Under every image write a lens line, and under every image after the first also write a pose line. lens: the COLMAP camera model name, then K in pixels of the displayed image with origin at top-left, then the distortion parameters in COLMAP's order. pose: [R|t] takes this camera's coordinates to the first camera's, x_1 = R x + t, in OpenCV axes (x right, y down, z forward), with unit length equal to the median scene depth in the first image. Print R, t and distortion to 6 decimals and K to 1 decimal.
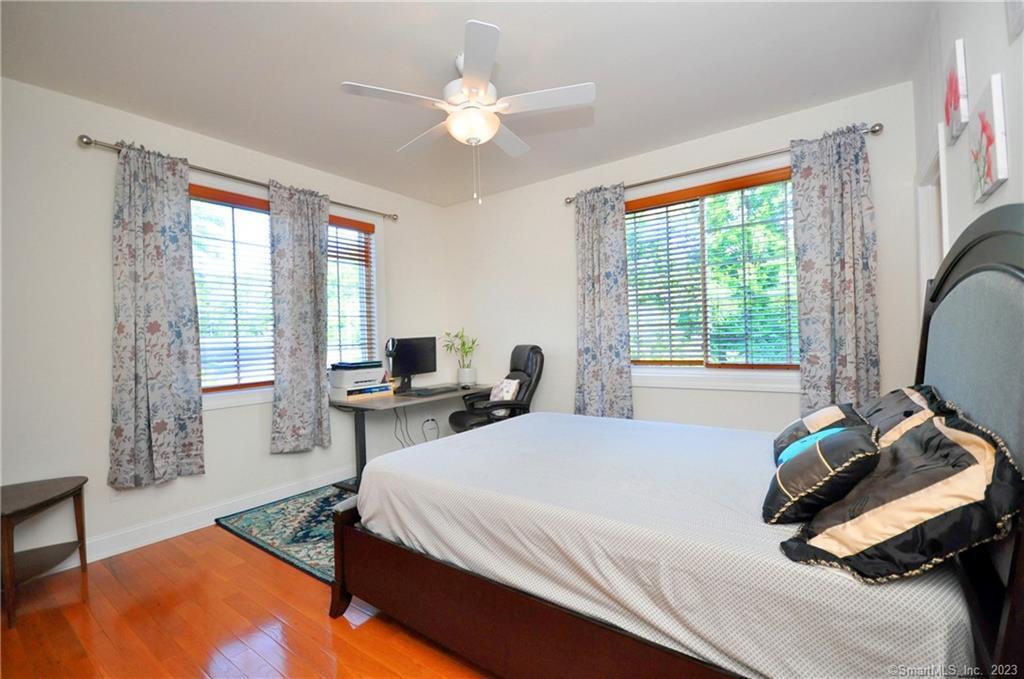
lens RADIAL K [[451.2, 0, 514.1], [0, 451.2, 342.9], [0, 0, 1]] dist [0.001765, -0.011097]
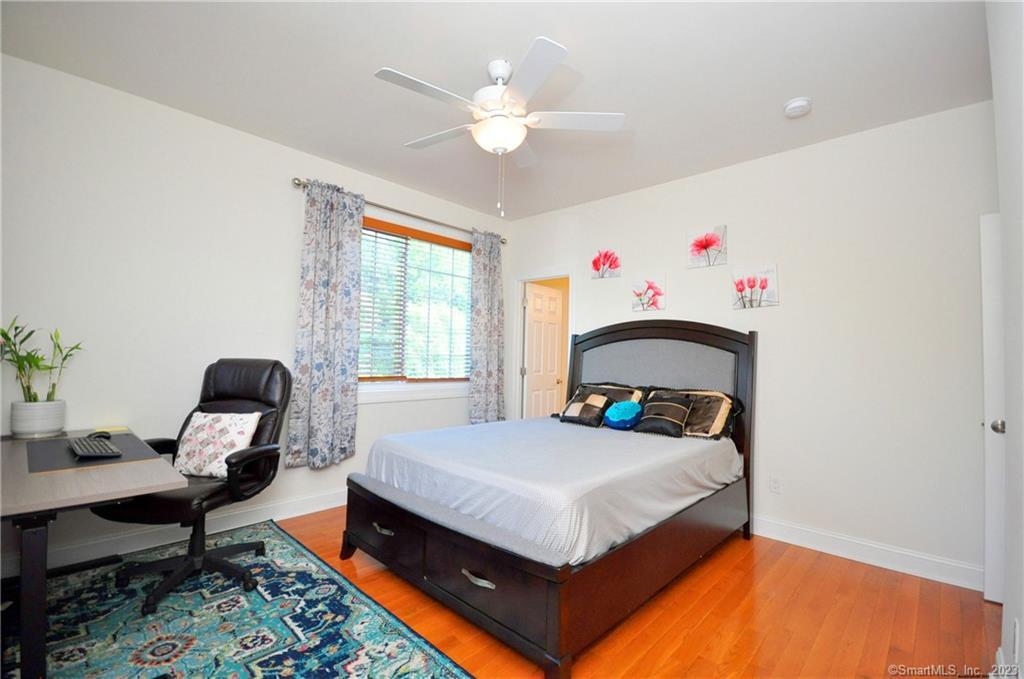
lens RADIAL K [[451.2, 0, 514.1], [0, 451.2, 342.9], [0, 0, 1]] dist [0.001765, -0.011097]
pose [[0.117928, 0.062186, 0.991073, -0.667993], [-0.013735, 0.998044, -0.060989, 0.019208], [-0.992927, -0.006420, 0.118551, 0.550809]]
